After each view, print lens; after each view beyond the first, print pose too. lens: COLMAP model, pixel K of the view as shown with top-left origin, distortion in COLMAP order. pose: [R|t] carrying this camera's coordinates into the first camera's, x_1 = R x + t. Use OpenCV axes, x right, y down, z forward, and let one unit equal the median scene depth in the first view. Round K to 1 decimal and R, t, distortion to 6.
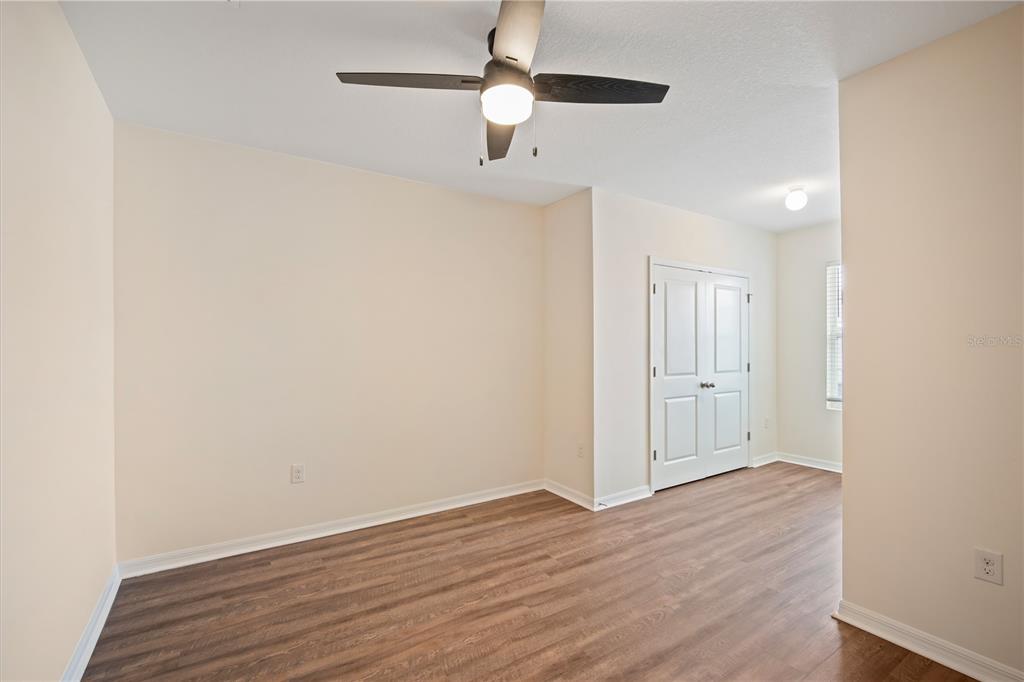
lens RADIAL K [[455.7, 0, 512.9], [0, 455.7, 343.7], [0, 0, 1]] dist [-0.004098, 0.000634]
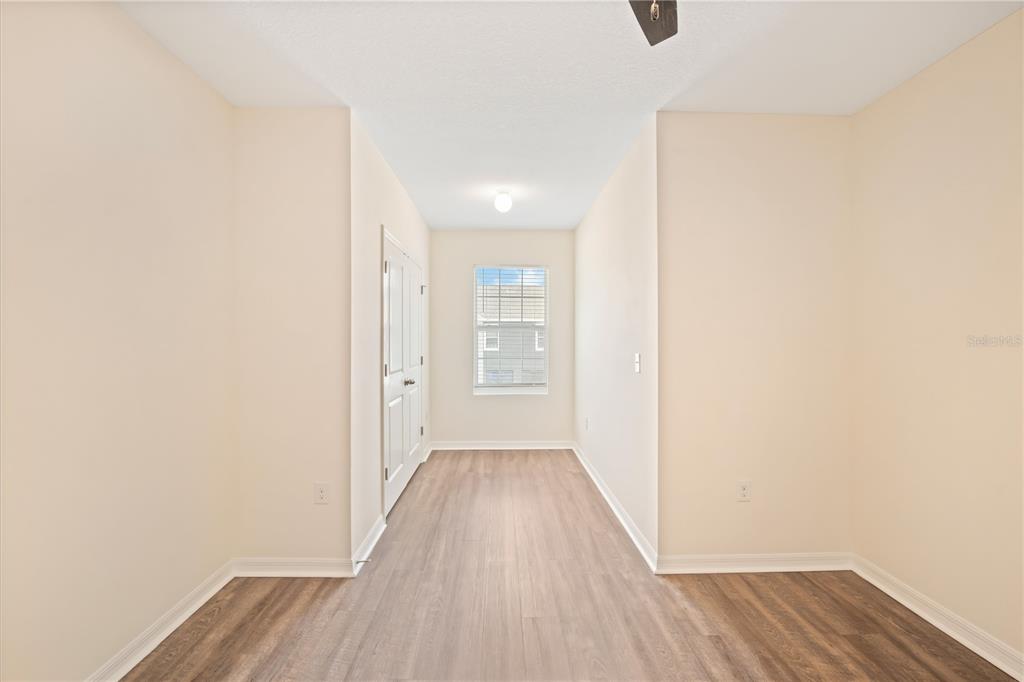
lens RADIAL K [[455.7, 0, 510.5], [0, 455.7, 339.6], [0, 0, 1]] dist [-0.004098, 0.000634]
pose [[0.527319, -0.001258, 0.849666, -0.282060], [-0.003242, 0.999989, 0.003493, 0.003370], [-0.849661, -0.004596, 0.527309, 0.428406]]
